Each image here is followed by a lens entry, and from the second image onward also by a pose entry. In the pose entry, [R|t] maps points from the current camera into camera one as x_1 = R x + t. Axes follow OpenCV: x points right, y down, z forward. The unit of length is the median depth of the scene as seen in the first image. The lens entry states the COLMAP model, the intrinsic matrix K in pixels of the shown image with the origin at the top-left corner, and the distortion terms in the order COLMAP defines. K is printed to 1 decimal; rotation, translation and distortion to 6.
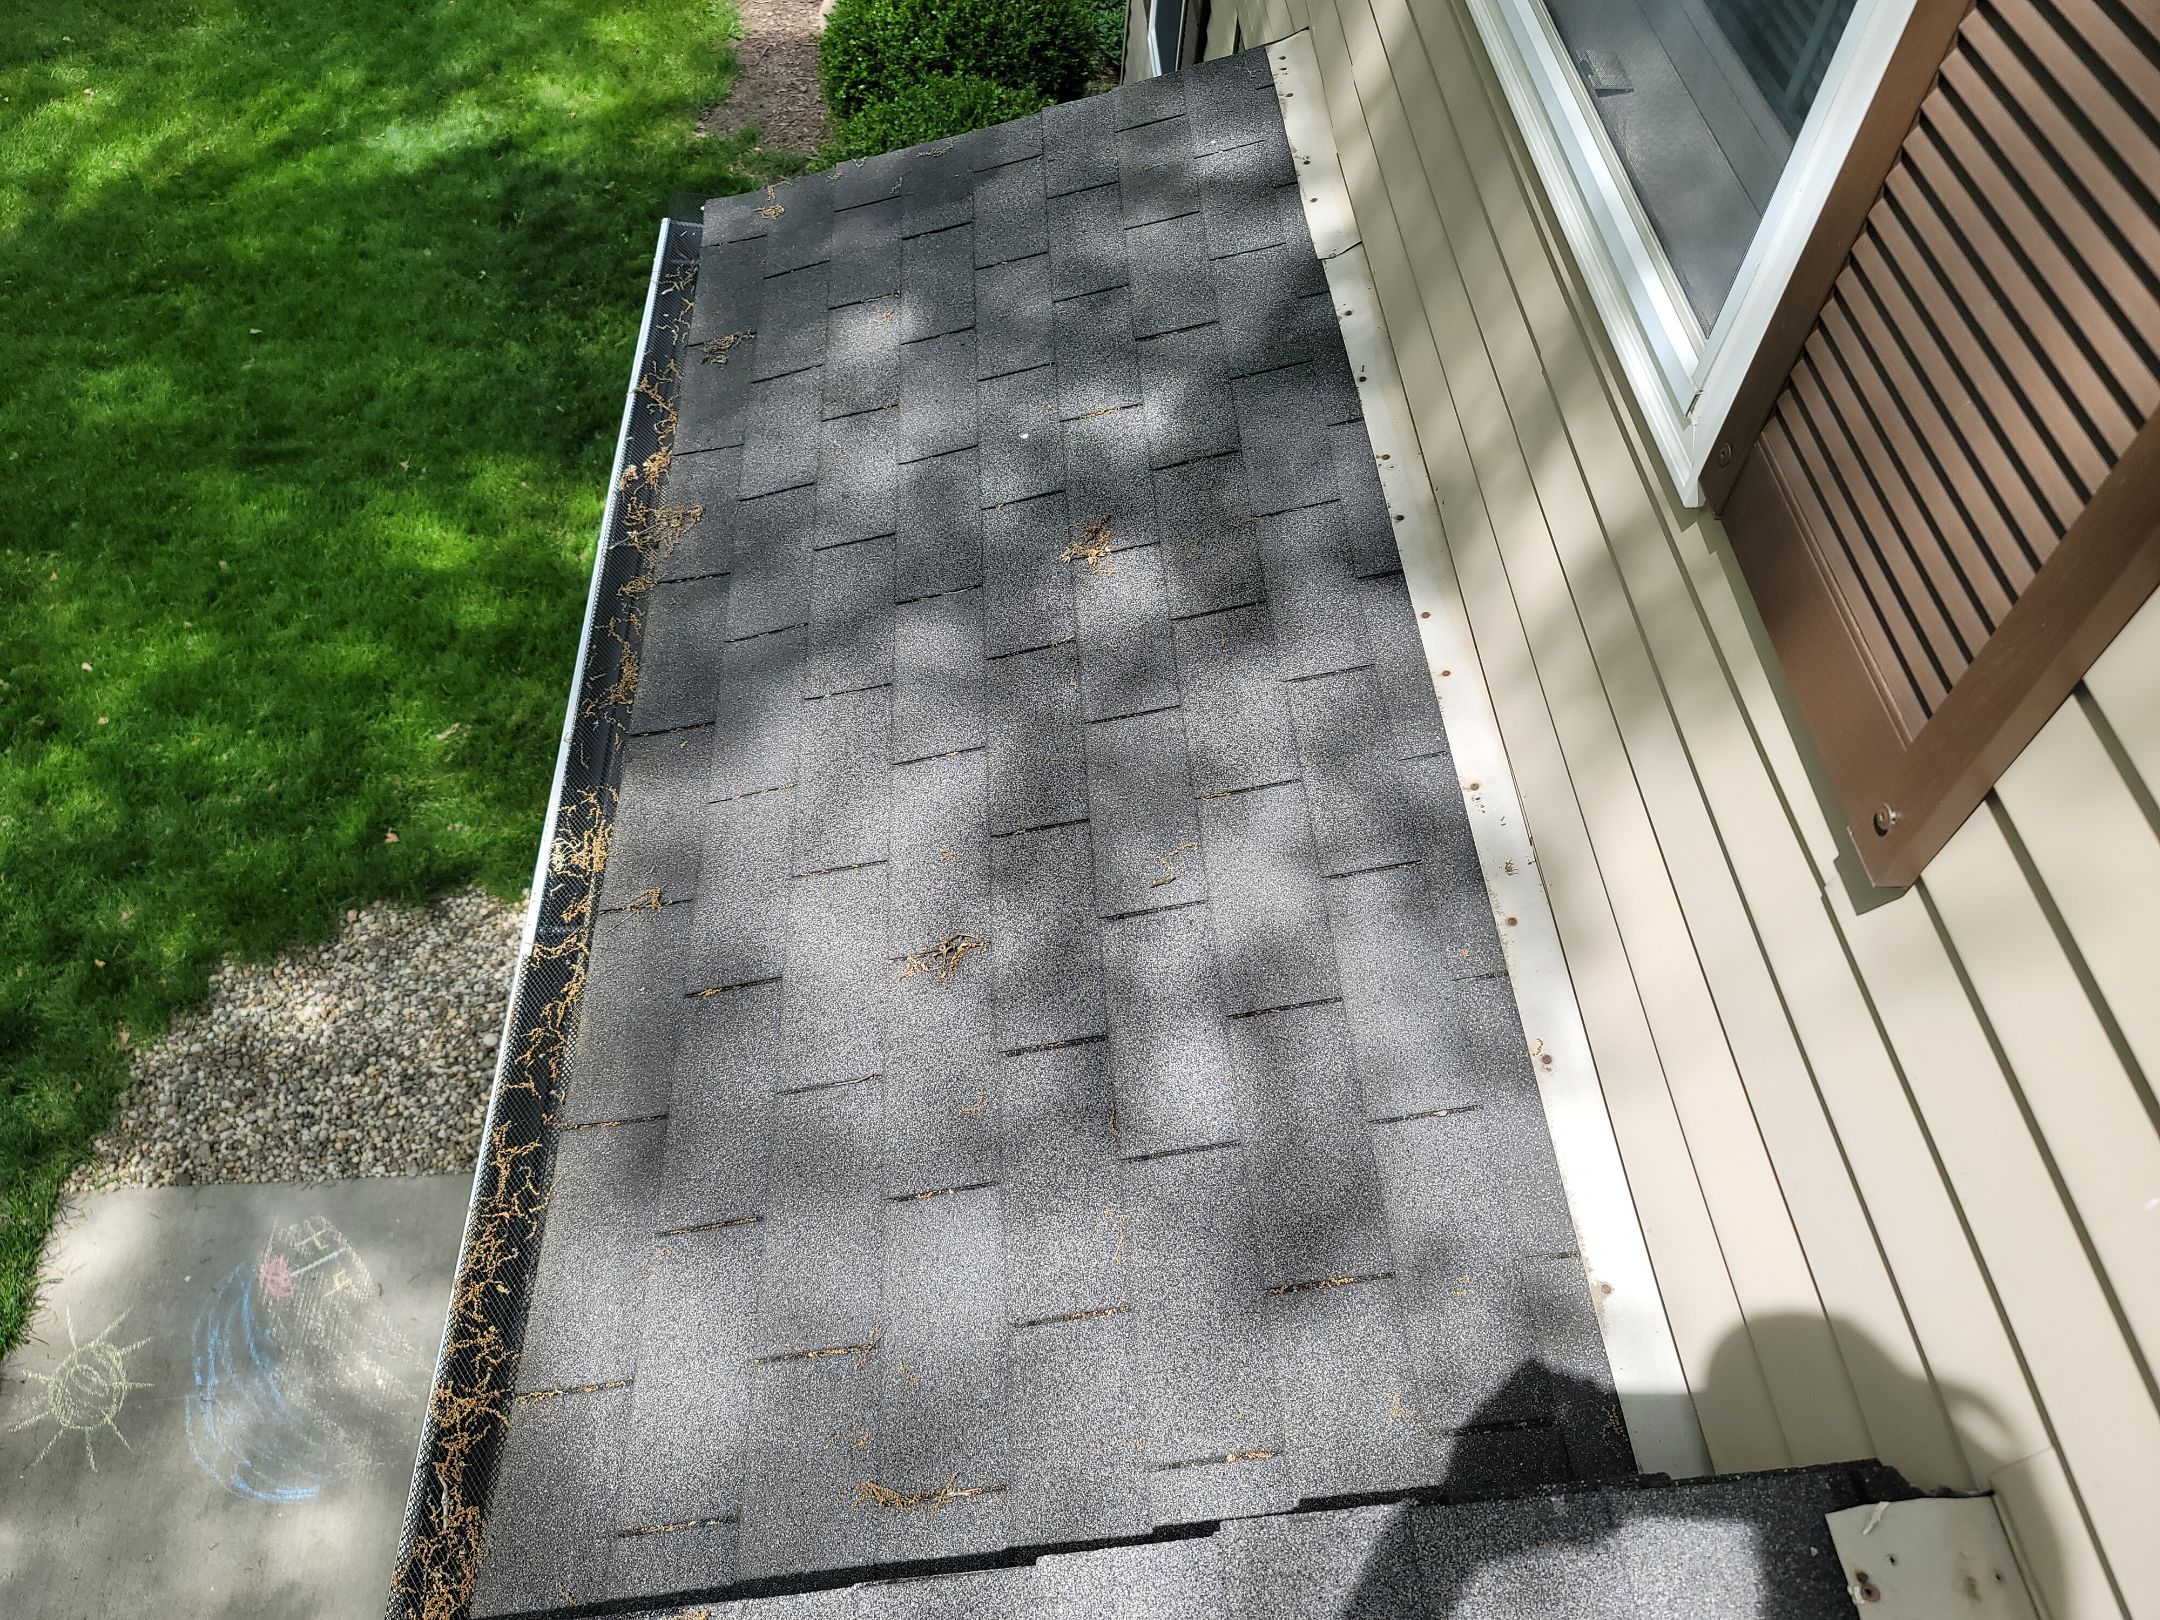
lens RADIAL K [[1631.4, 0, 1077.8], [0, 1631.4, 809.0], [0, 0, 1]] dist [0.120566, -0.123497]
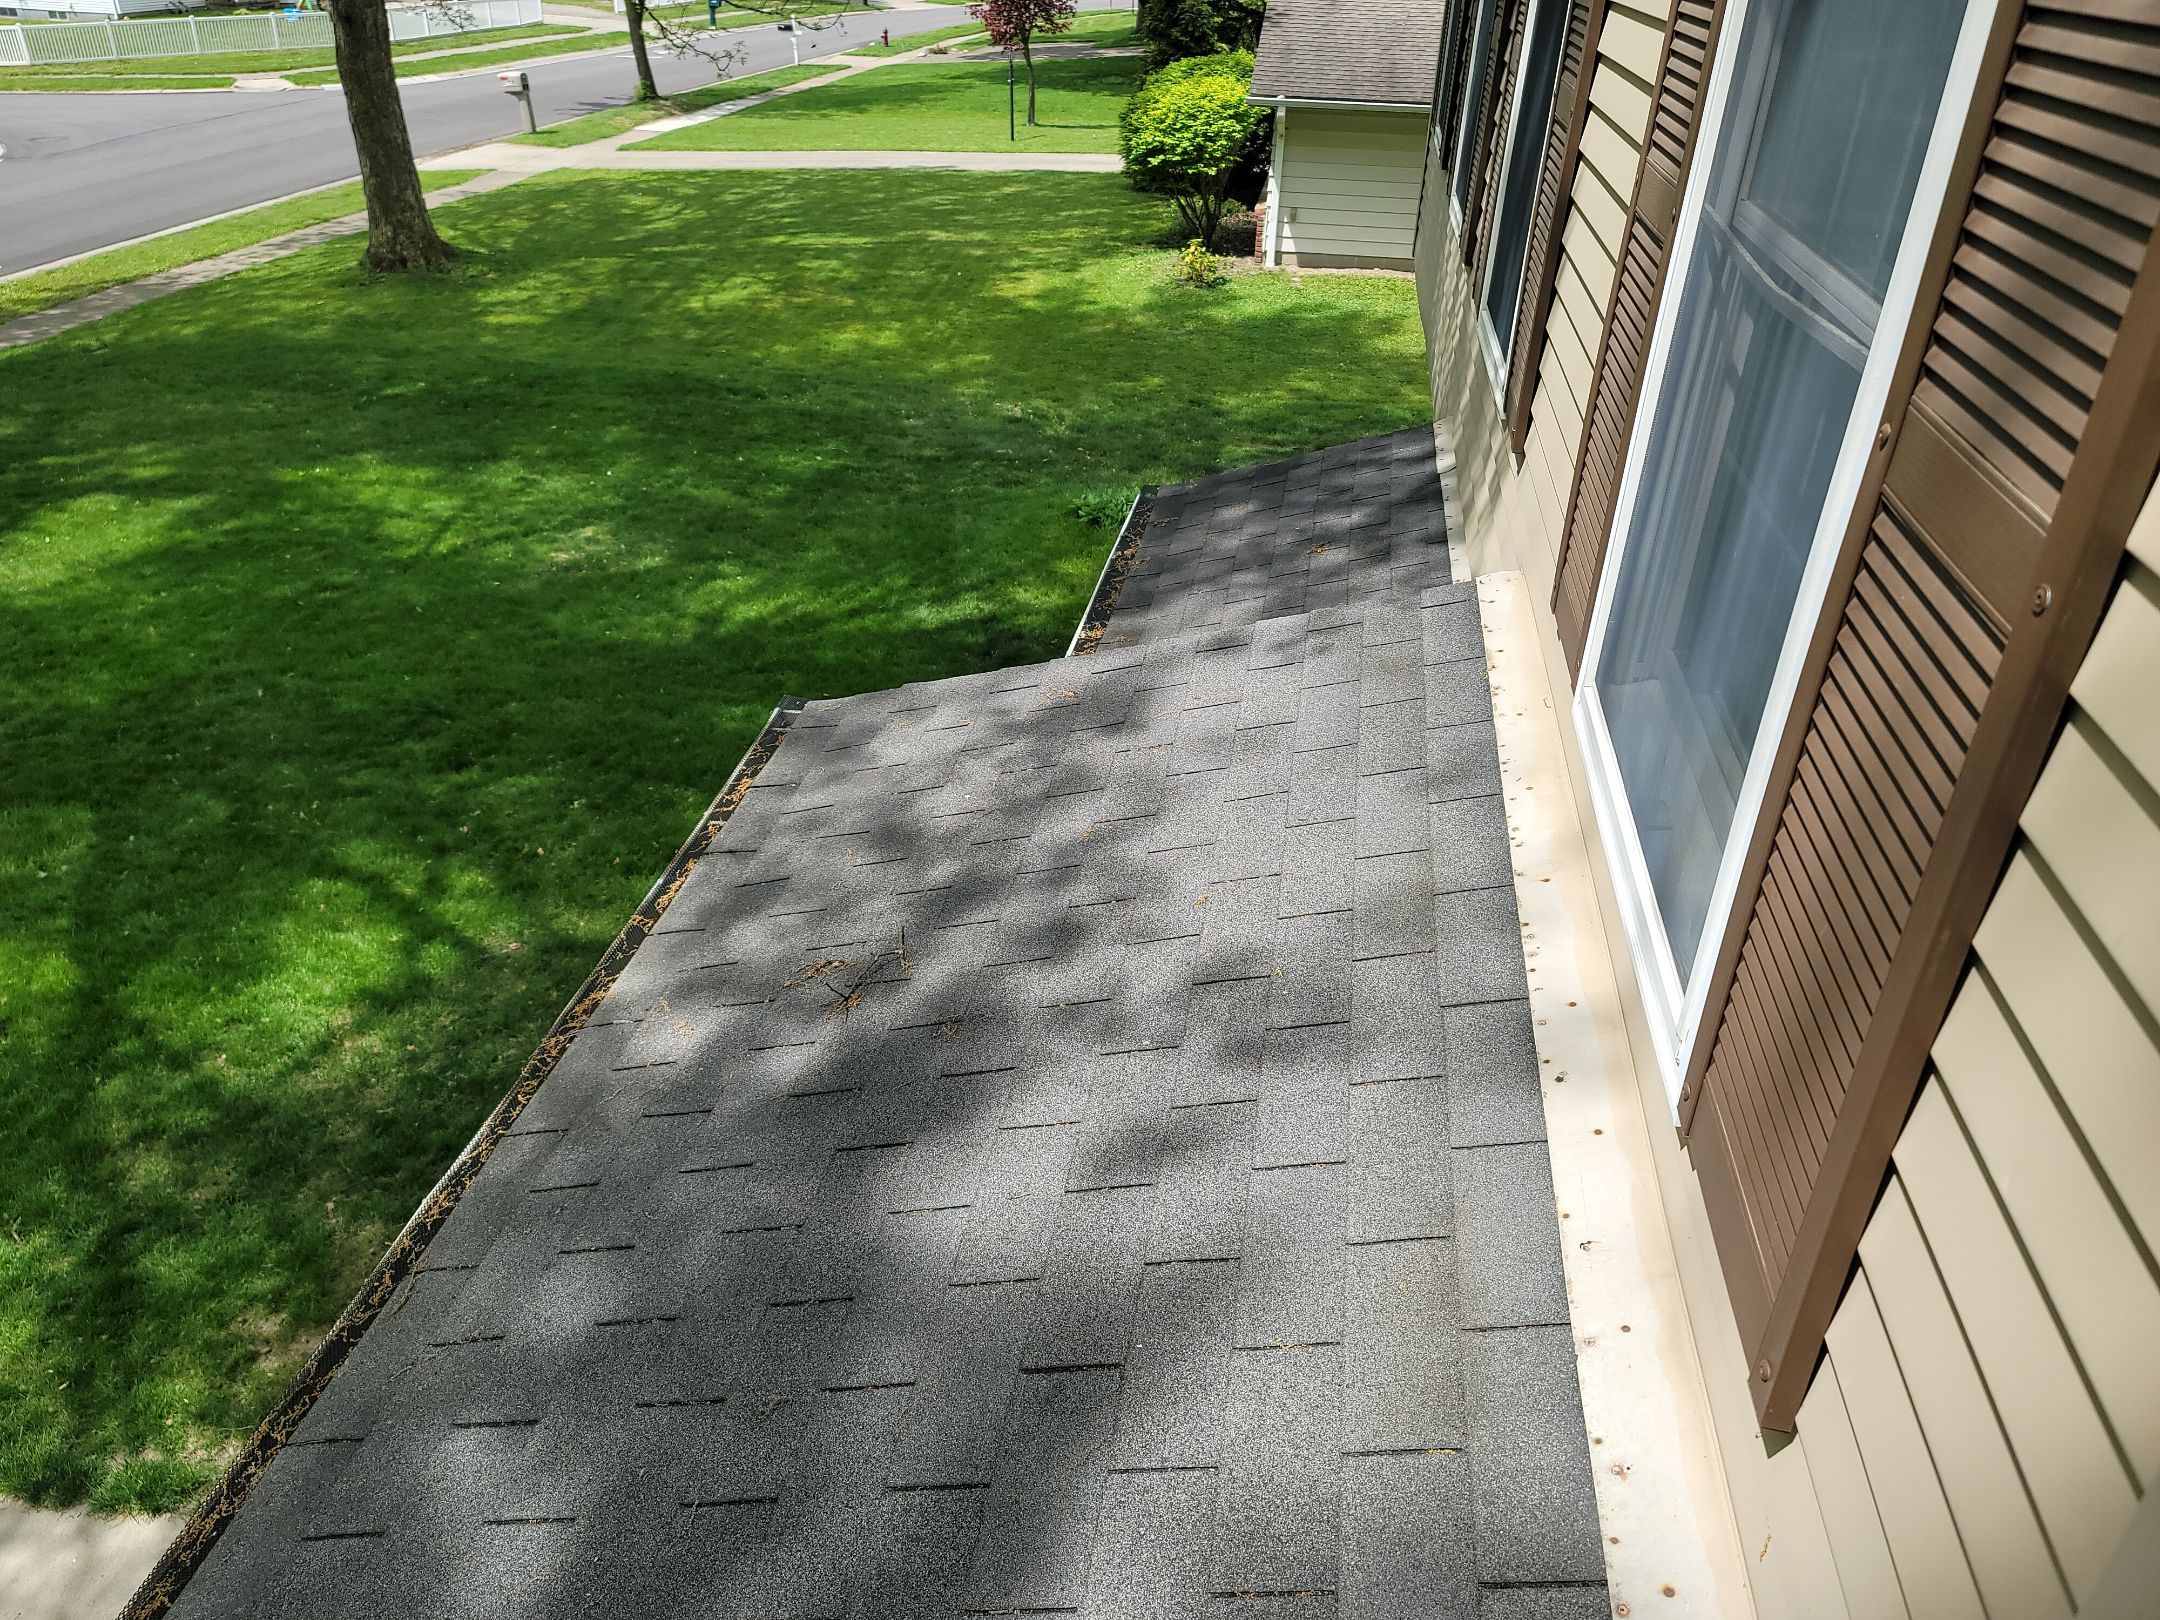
lens RADIAL K [[1559.6, 0, 1107.2], [0, 1559.6, 791.6], [0, 0, 1]] dist [0.111787, -0.094463]
pose [[0.979168, 0.089087, -0.182465, 0.038595], [-0.151185, 0.919735, -0.362259, 0.261857], [0.135547, 0.382298, 0.914043, -0.245445]]
